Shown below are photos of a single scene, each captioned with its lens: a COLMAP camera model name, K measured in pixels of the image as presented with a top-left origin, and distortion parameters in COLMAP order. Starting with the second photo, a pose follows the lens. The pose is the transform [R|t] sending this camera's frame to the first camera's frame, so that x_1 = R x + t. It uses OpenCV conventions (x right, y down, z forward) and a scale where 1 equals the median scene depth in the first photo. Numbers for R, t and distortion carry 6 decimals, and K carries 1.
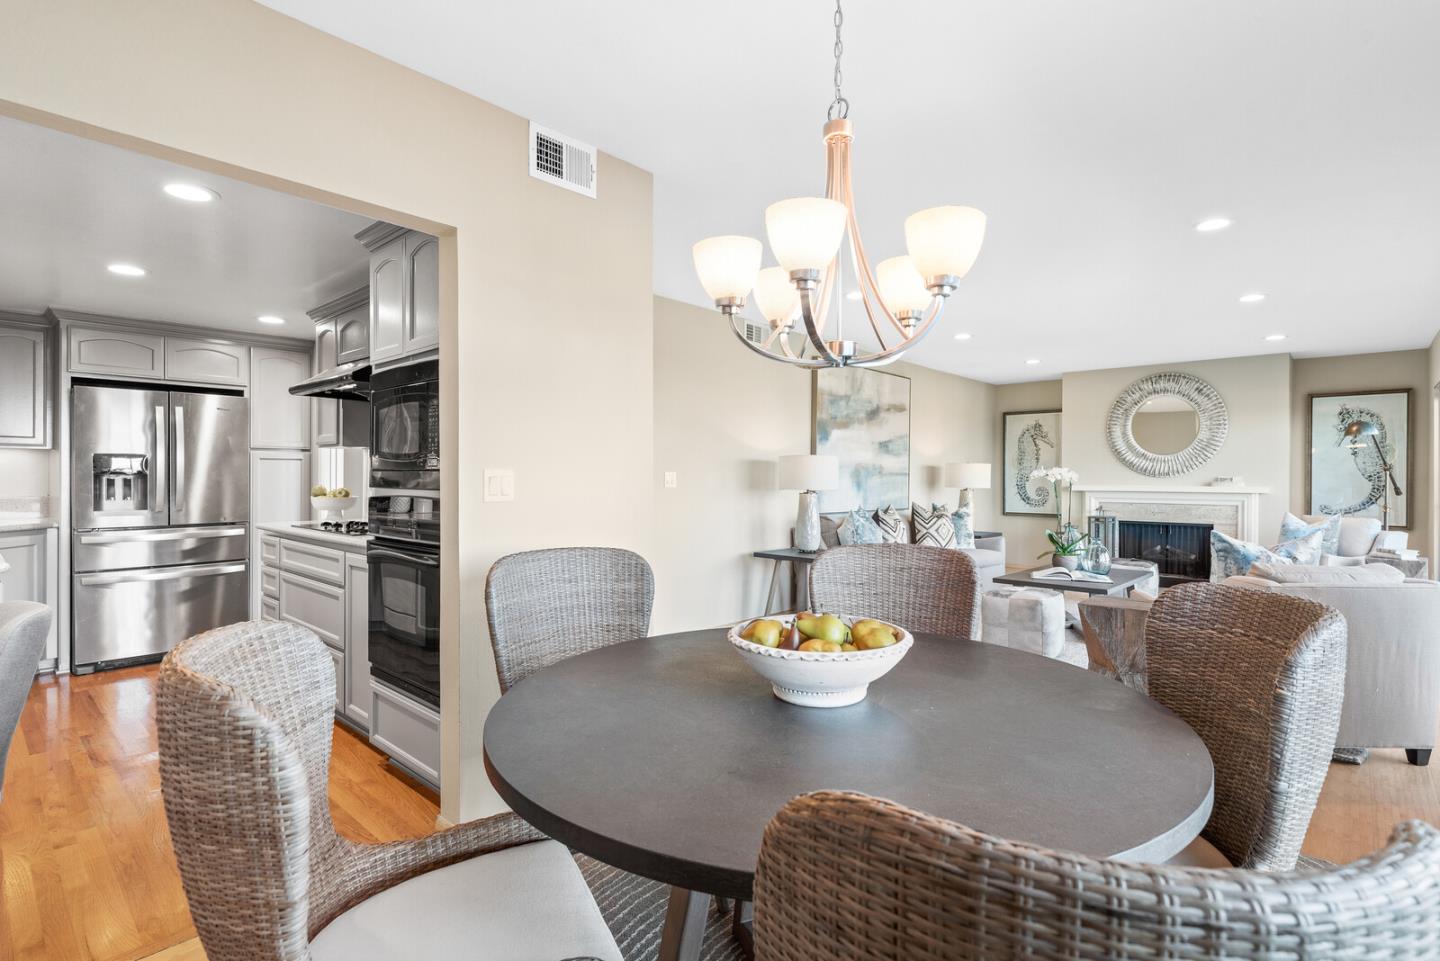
lens RADIAL K [[733.4, 0, 718.0], [0, 733.4, 481.9], [0, 0, 1]] dist [0.026564, 0.000451]
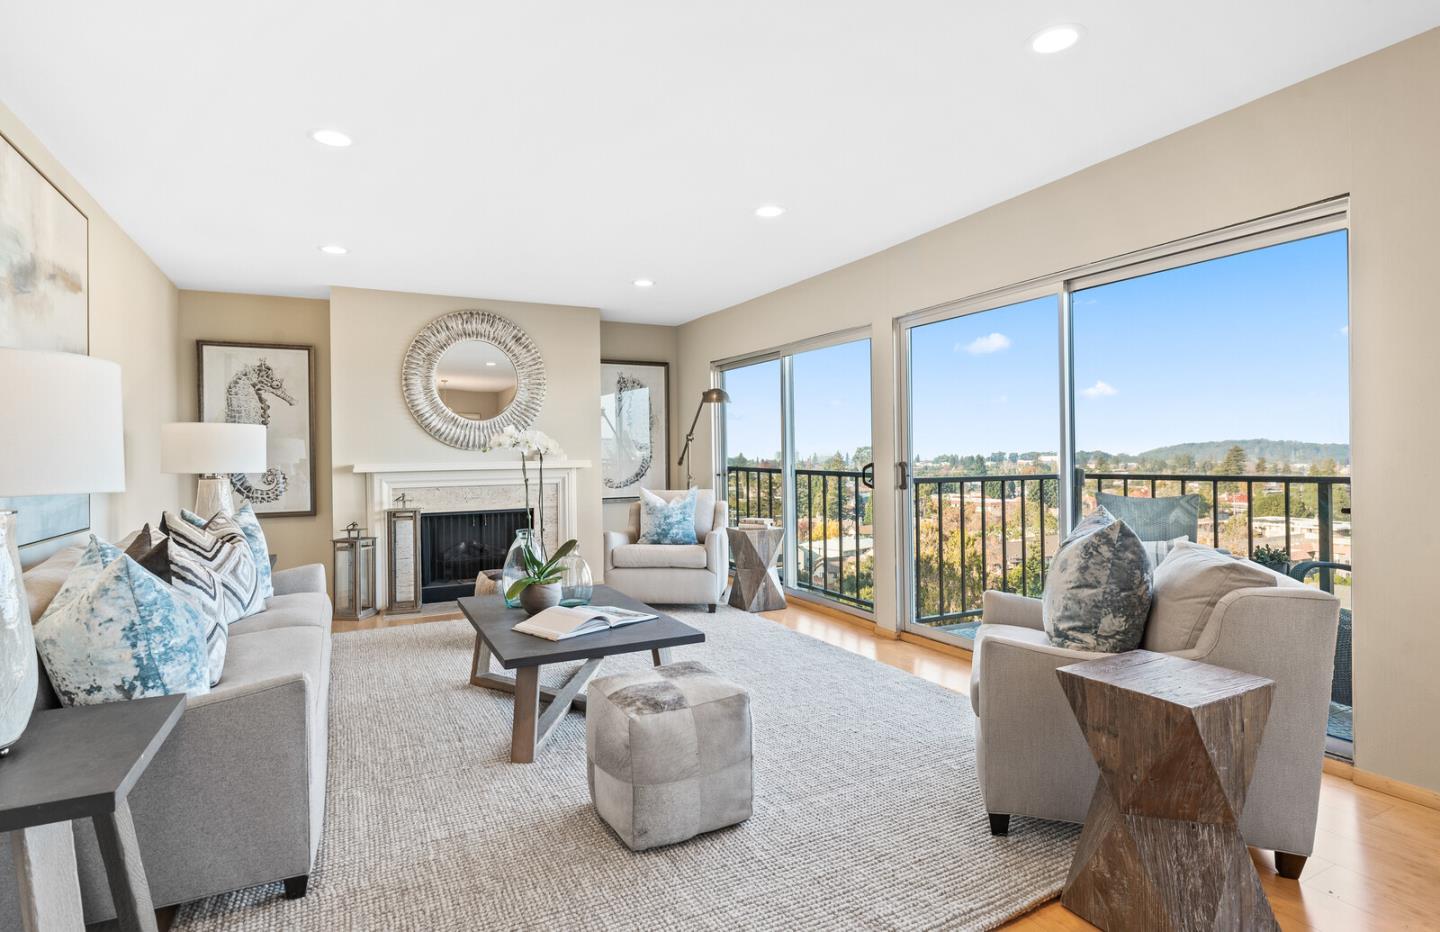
lens RADIAL K [[735.6, 0, 717.6], [0, 735.6, 459.3], [0, 0, 1]] dist [-0.000165, 0.000627]
pose [[0.334133, -0.016709, 0.942378, -0.015475], [0.021186, 0.999723, 0.010214, 0.000351], [-0.942288, 0.016552, 0.334394, 0.518243]]
